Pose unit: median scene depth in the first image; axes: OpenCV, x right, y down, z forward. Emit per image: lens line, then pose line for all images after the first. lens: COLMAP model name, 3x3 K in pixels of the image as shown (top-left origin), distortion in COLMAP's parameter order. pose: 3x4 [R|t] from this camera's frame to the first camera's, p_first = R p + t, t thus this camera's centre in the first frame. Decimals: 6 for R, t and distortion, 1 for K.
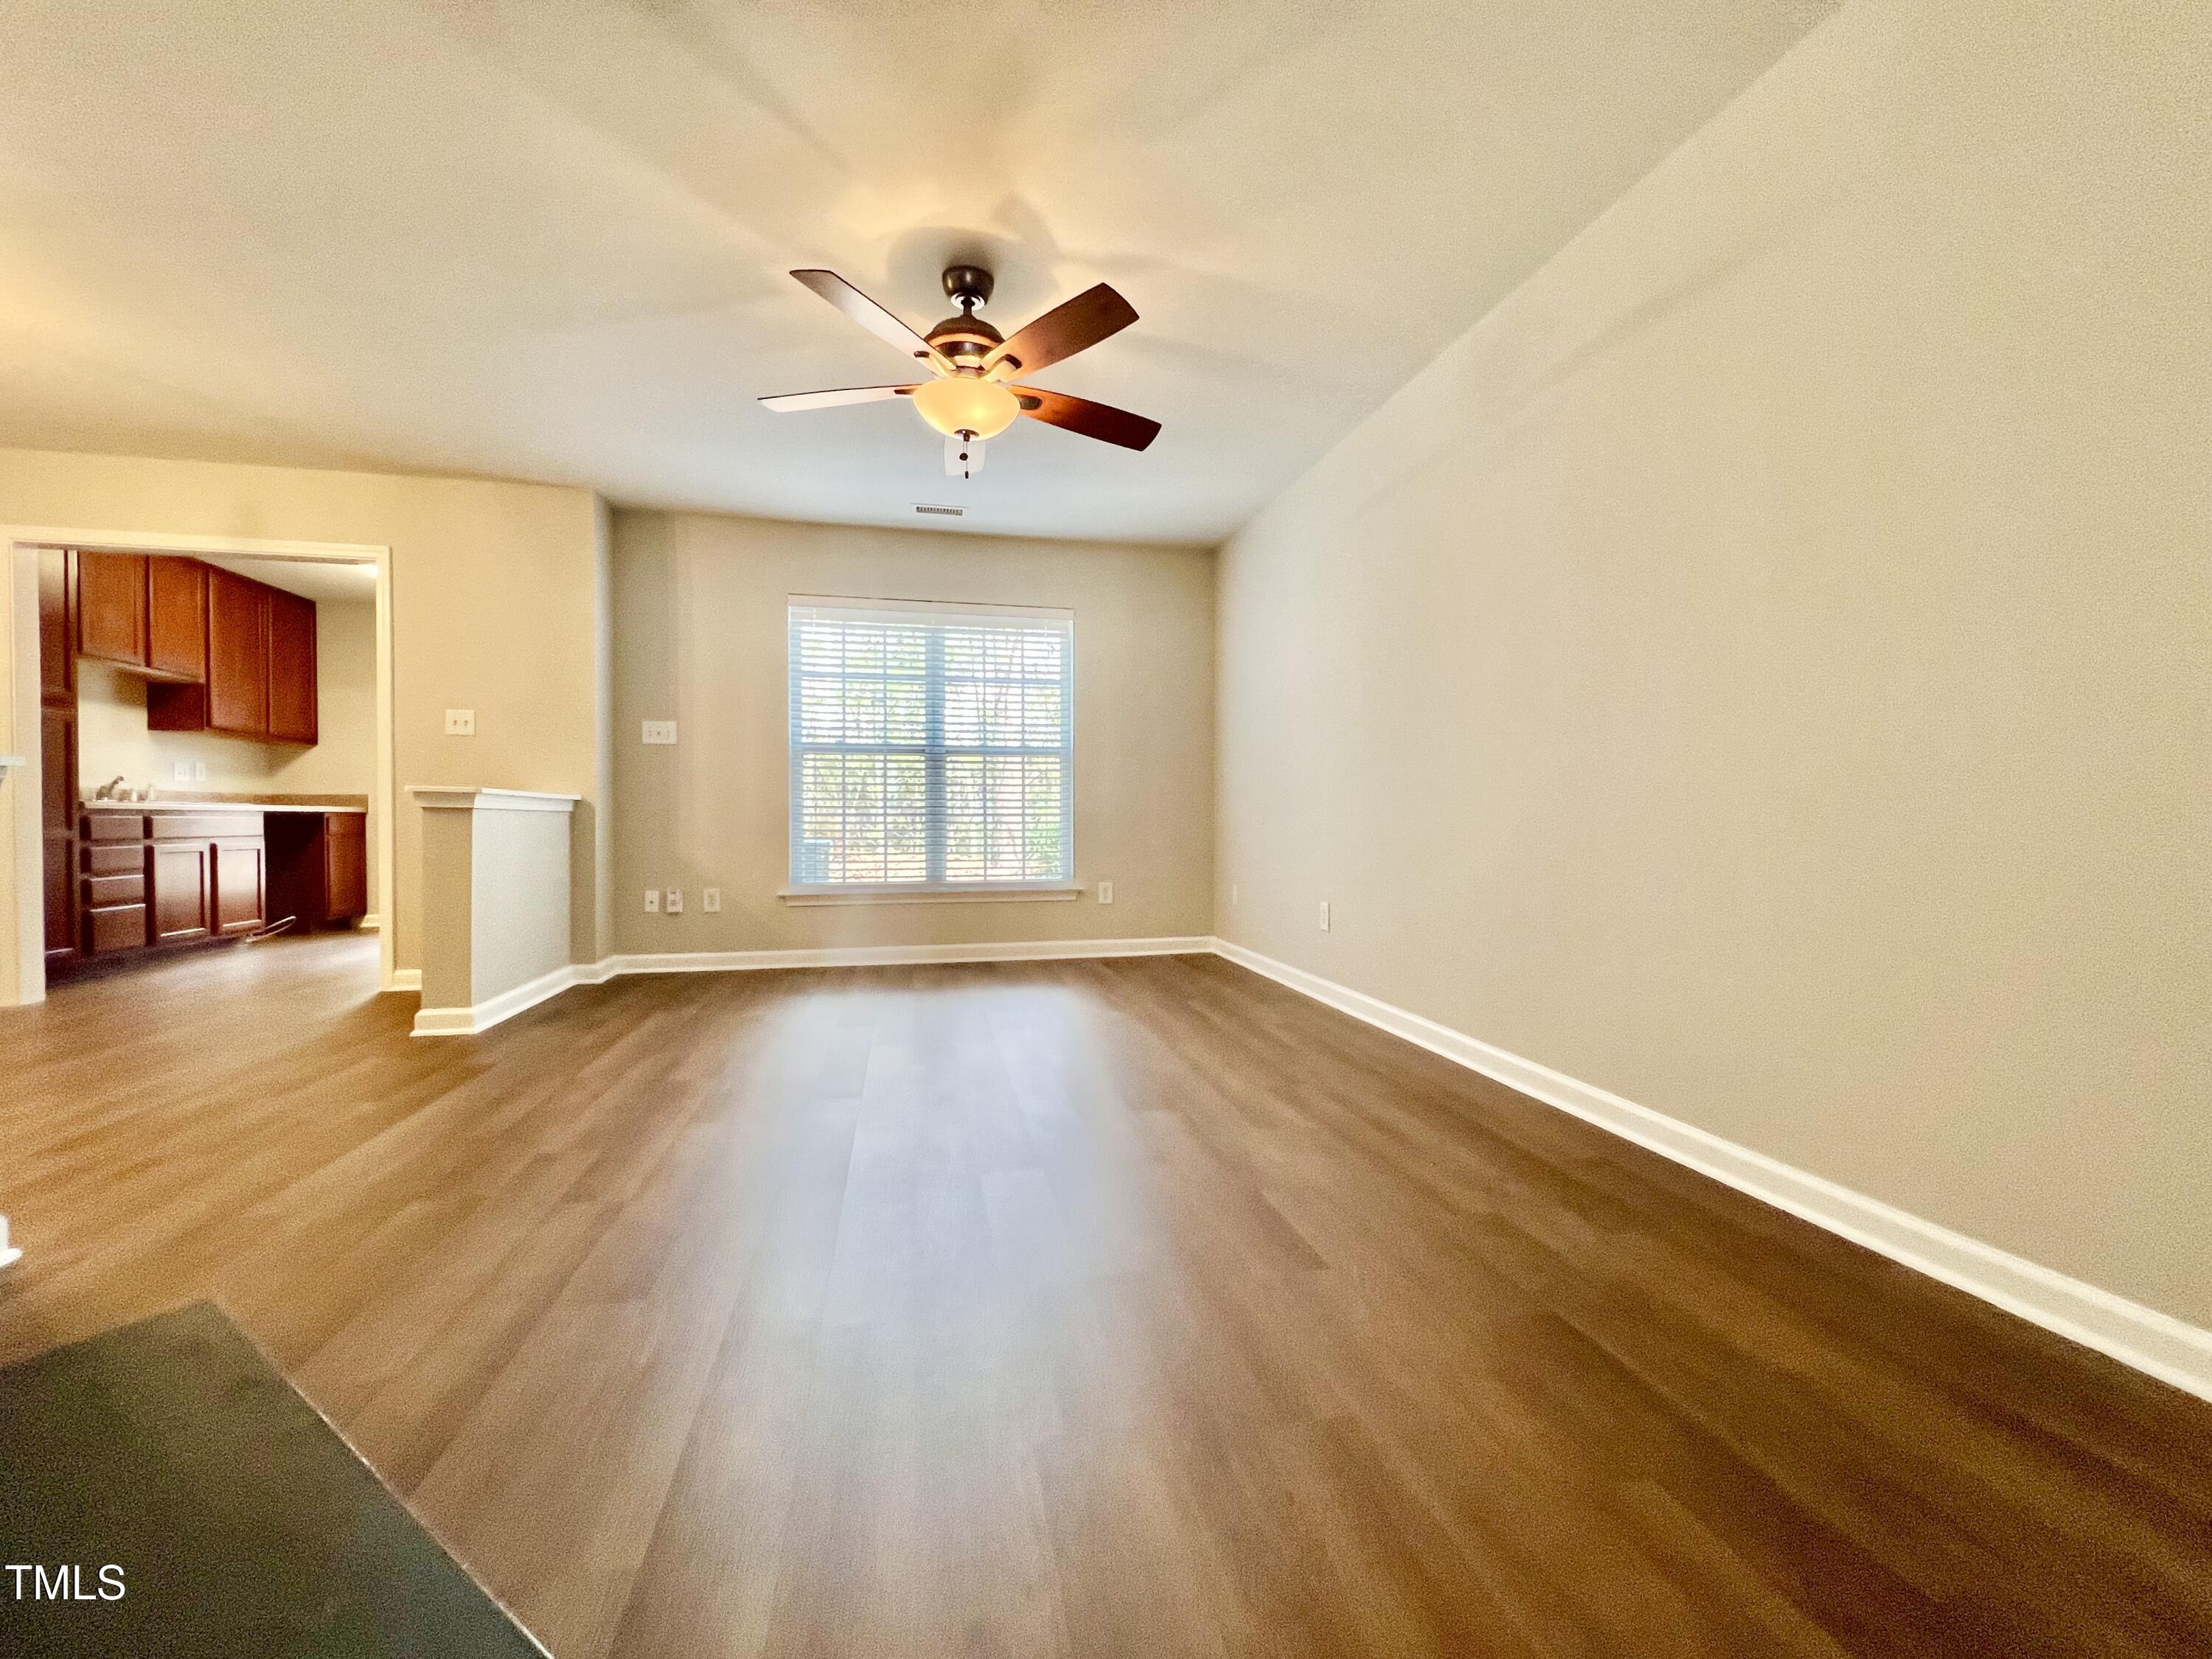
lens RADIAL K [[888.2, 0, 1104.2], [0, 888.2, 829.8], [0, 0, 1]] dist [0.000856, -0.000358]
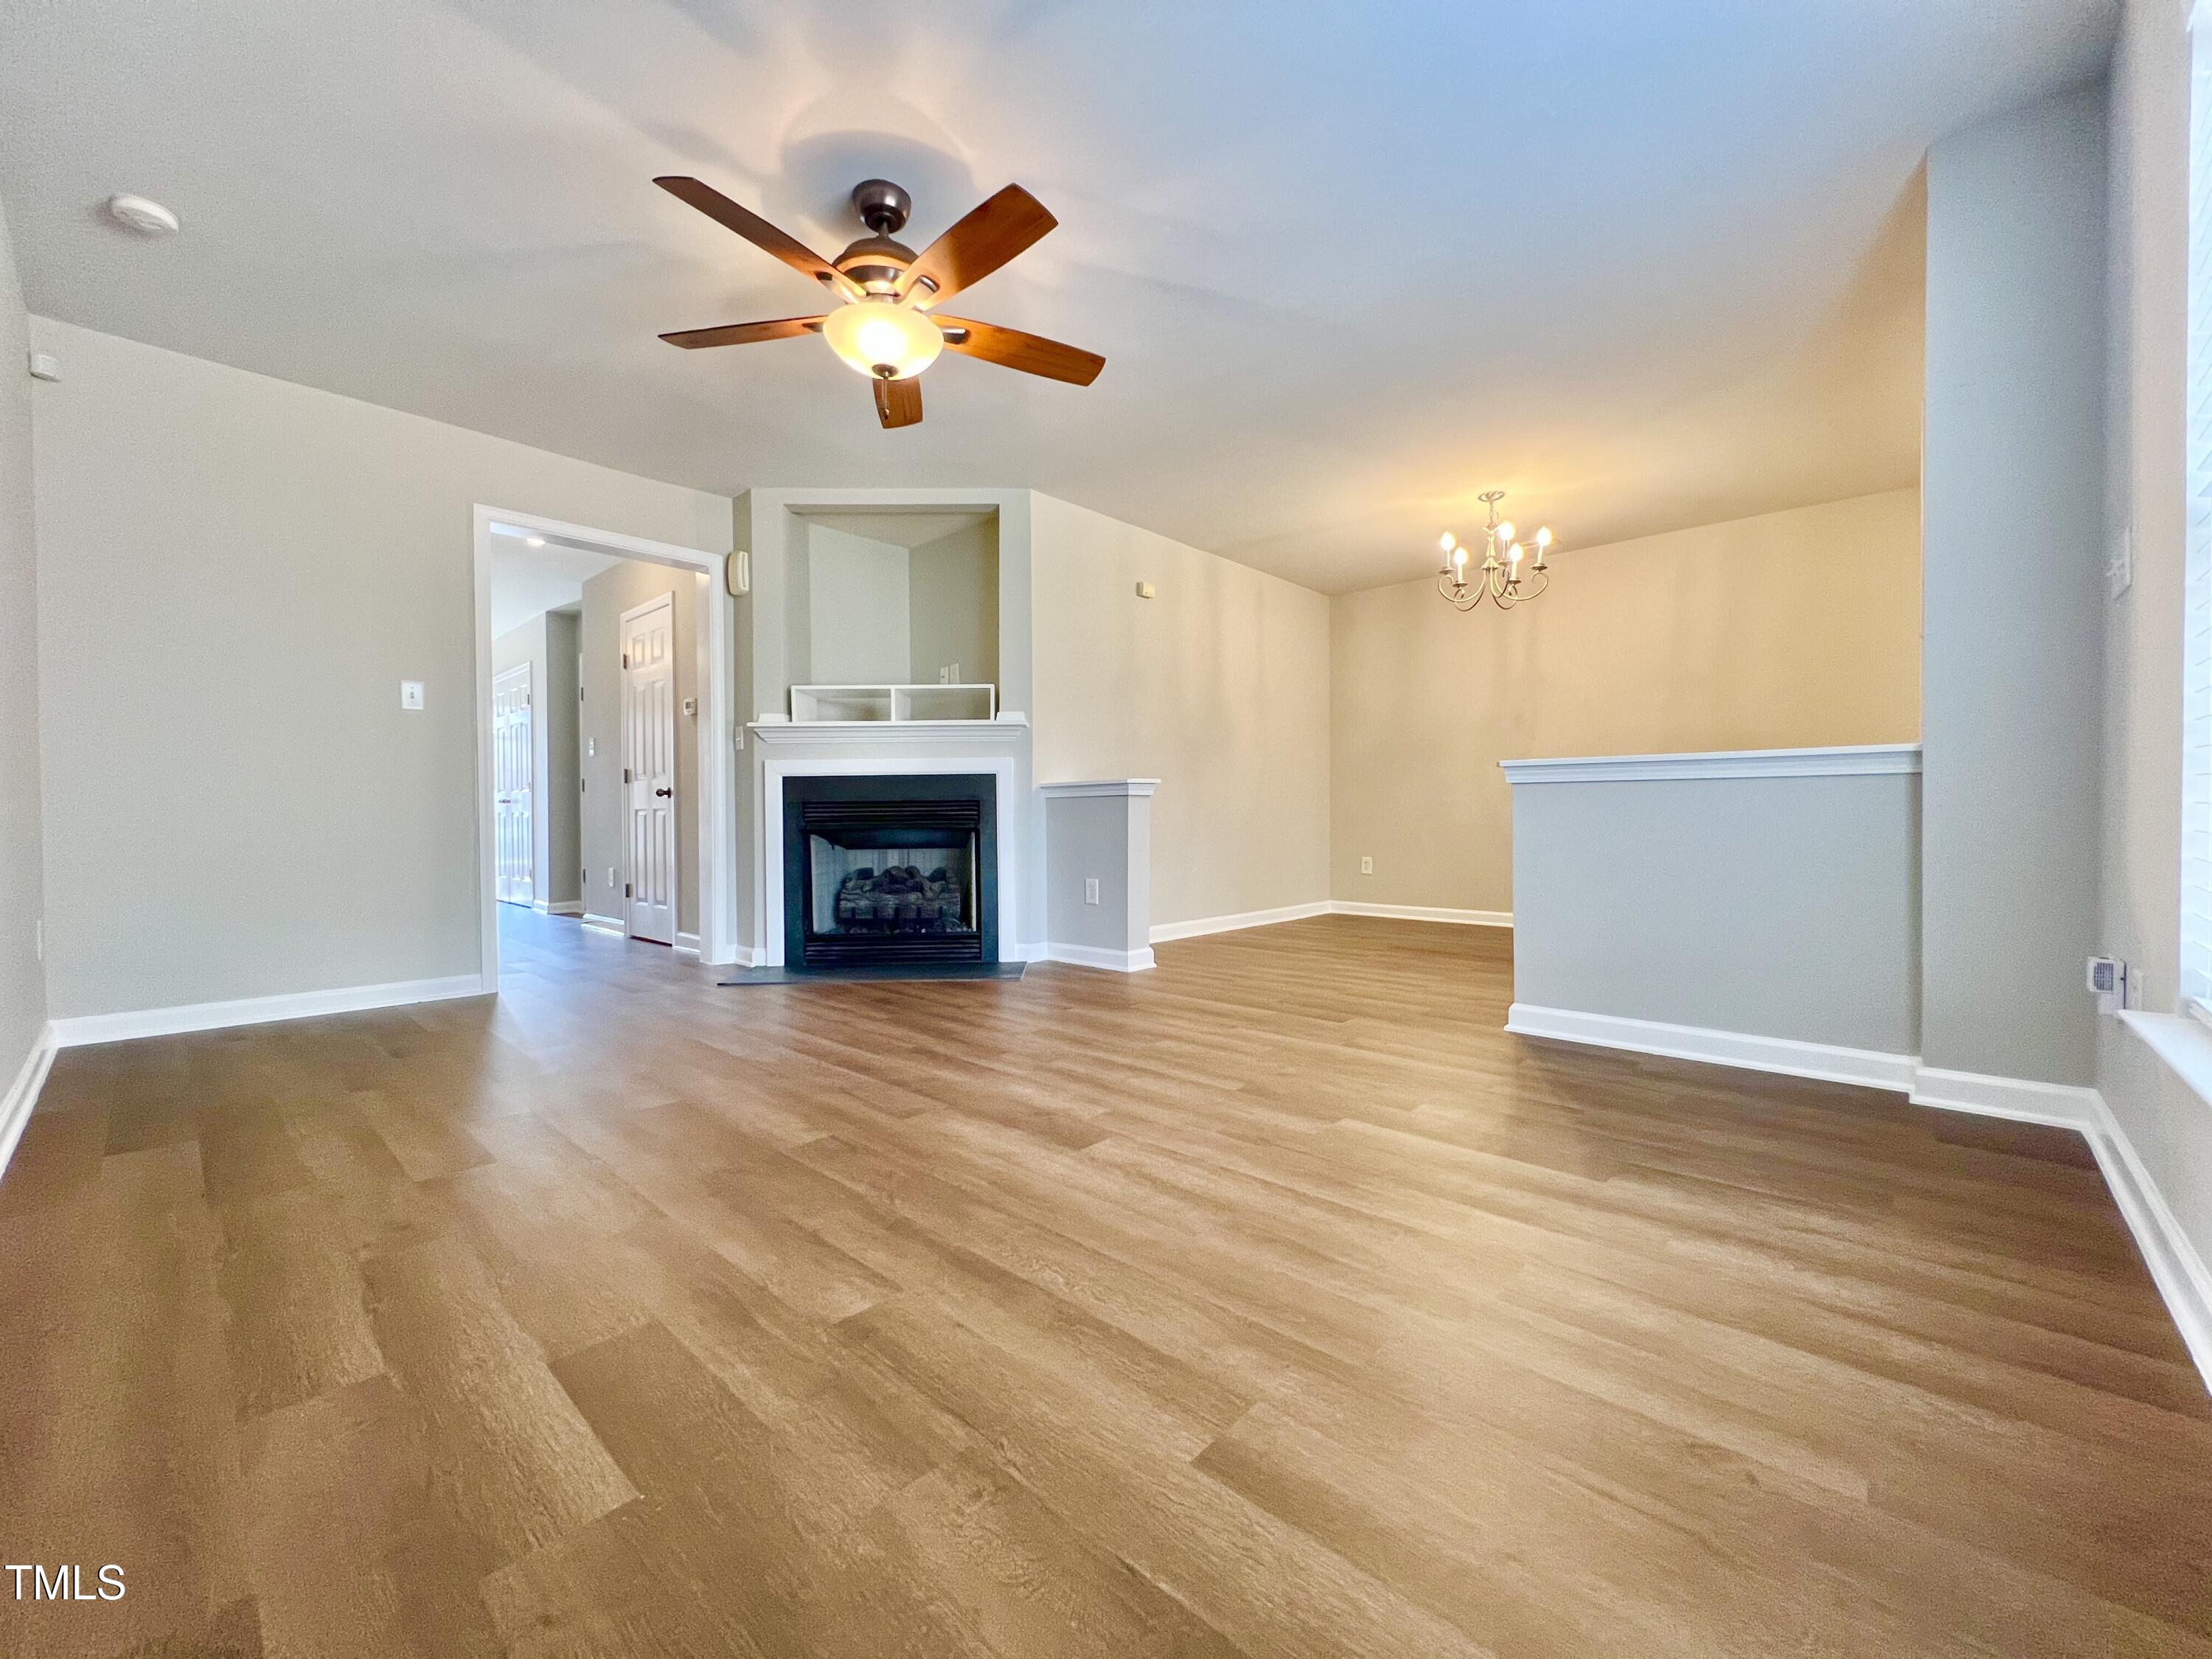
lens RADIAL K [[888.2, 0, 1104.2], [0, 888.2, 829.8], [0, 0, 1]] dist [0.000856, -0.000358]
pose [[-0.825425, 0.012901, -0.564365, 0.101313], [-0.000858, 0.999709, 0.024108, 0.001203], [0.564511, 0.020384, -0.825174, 1.061853]]
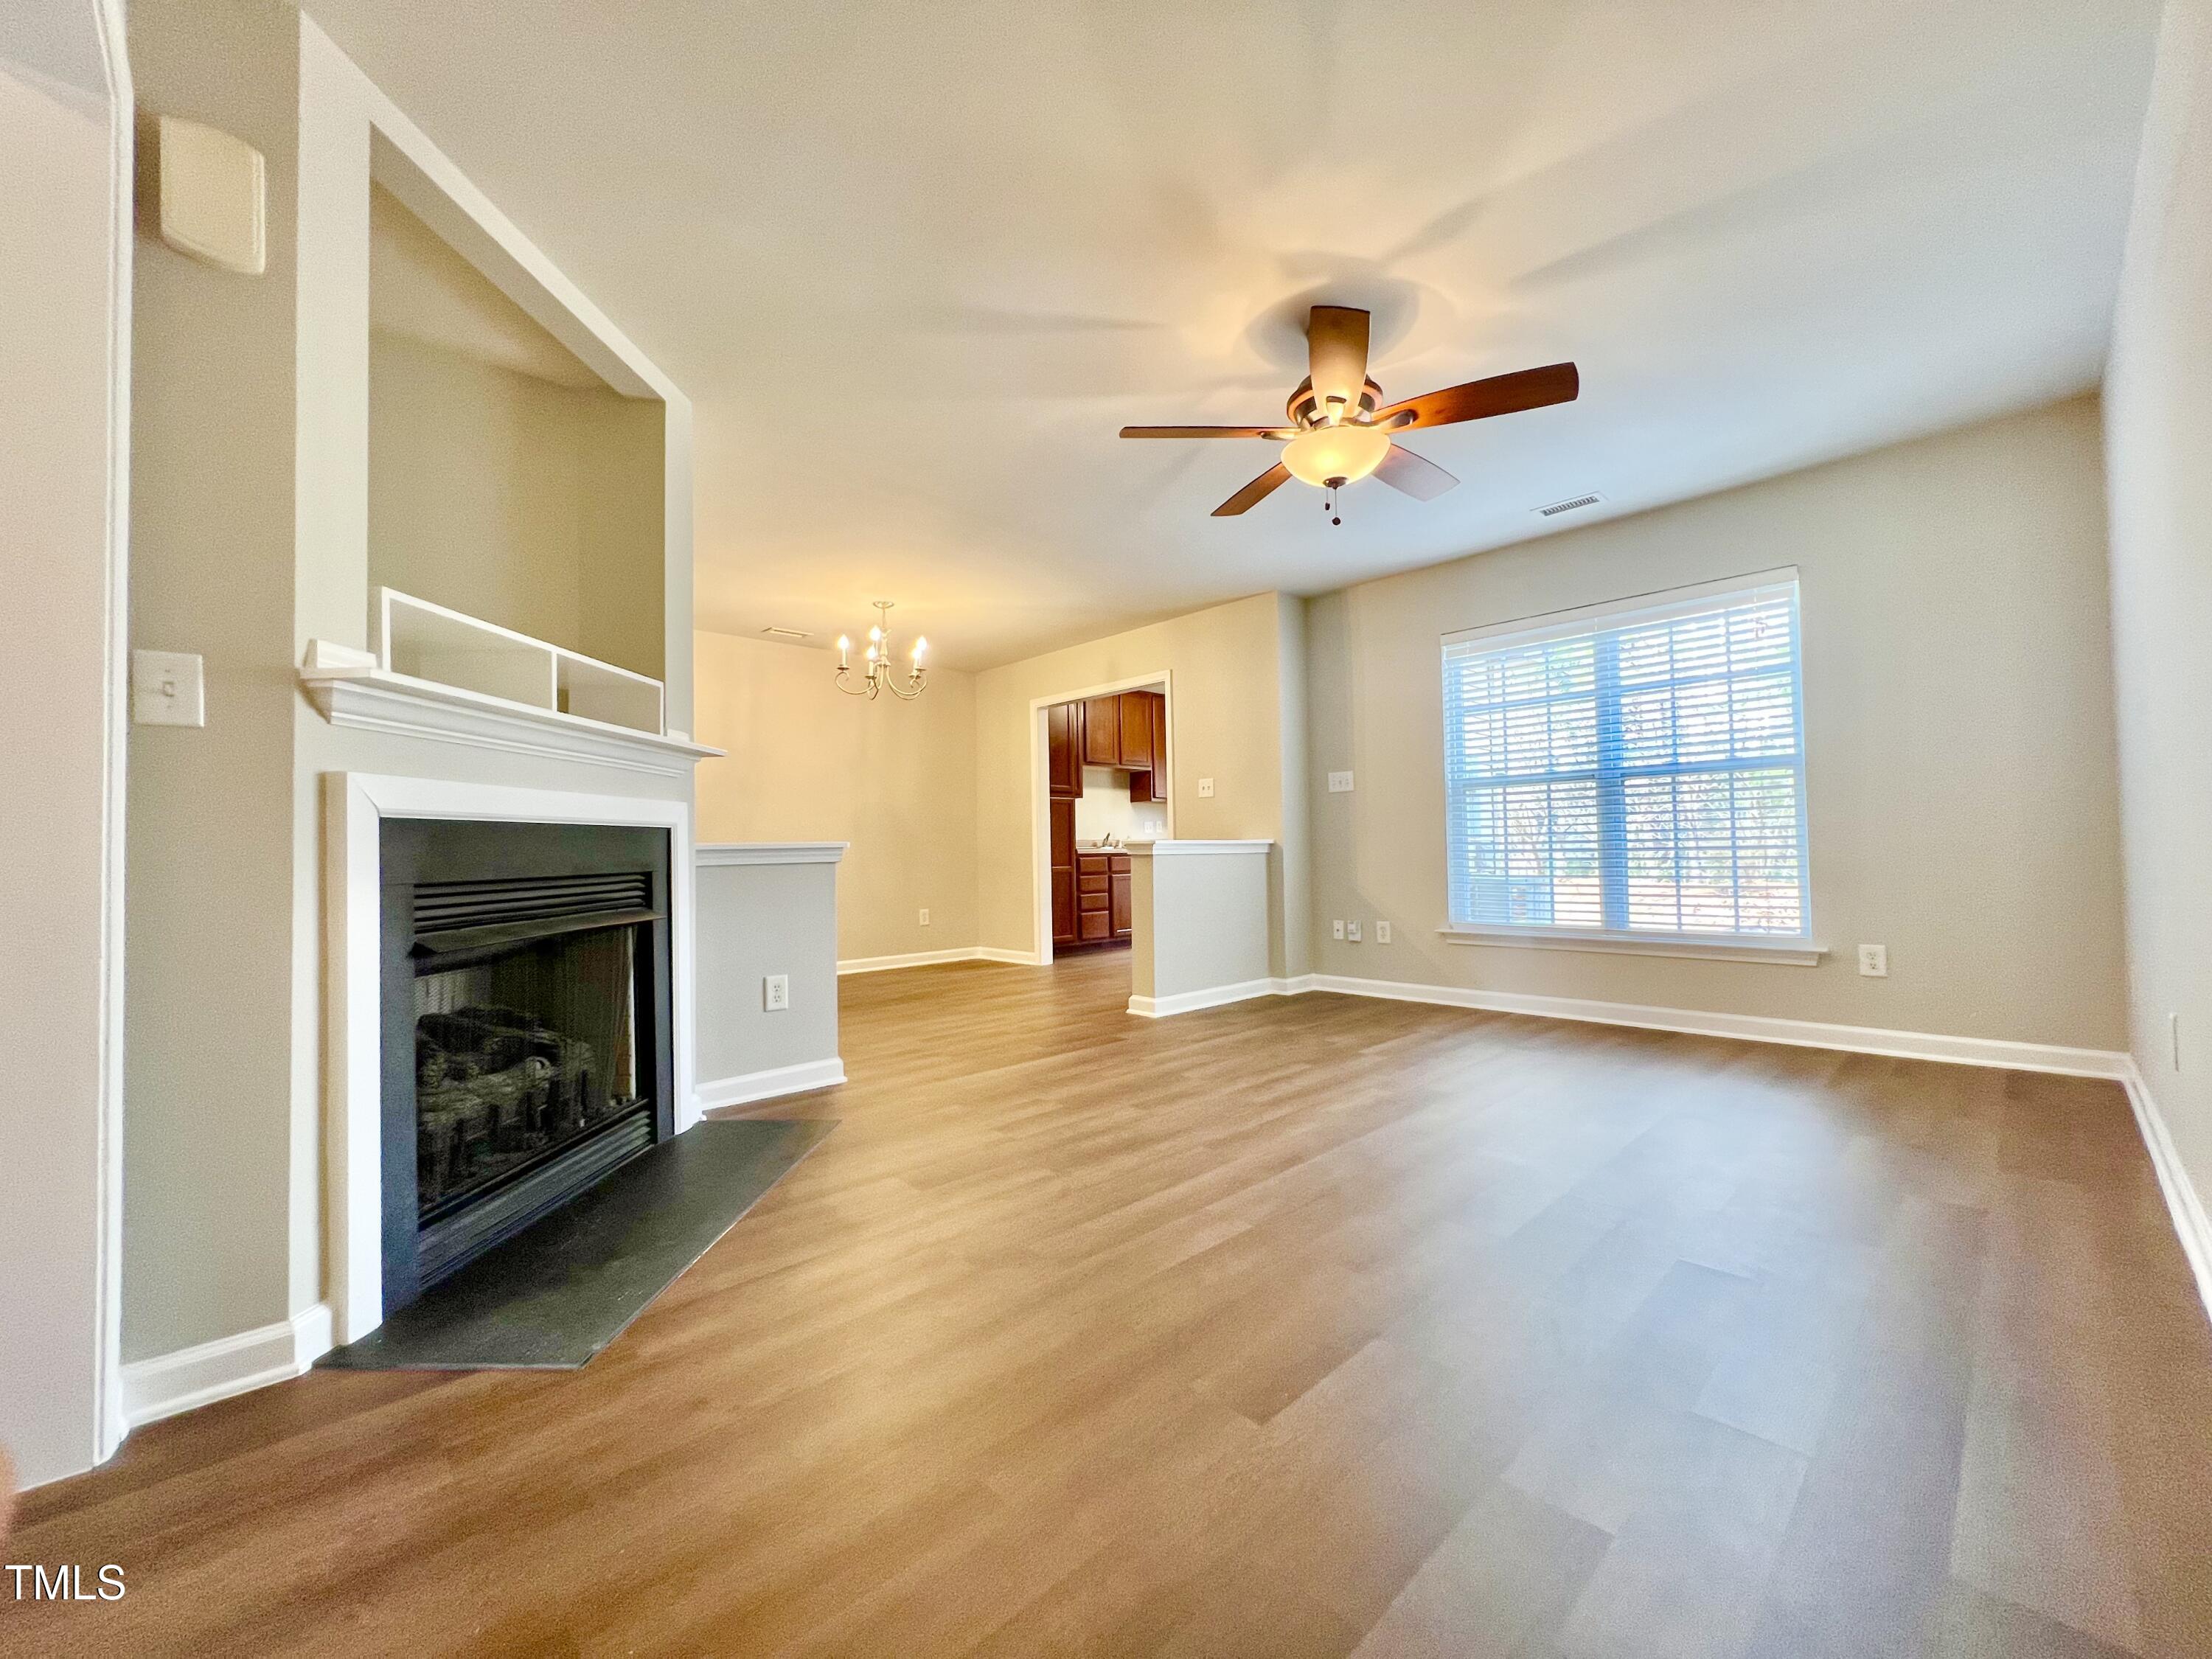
lens RADIAL K [[888.2, 0, 1104.2], [0, 888.2, 829.8], [0, 0, 1]] dist [0.000856, -0.000358]
pose [[0.519562, -0.032367, -0.853820, 0.308099], [0.007850, 0.999421, -0.033109, -0.012321], [0.854397, 0.010500, 0.519515, 0.147530]]
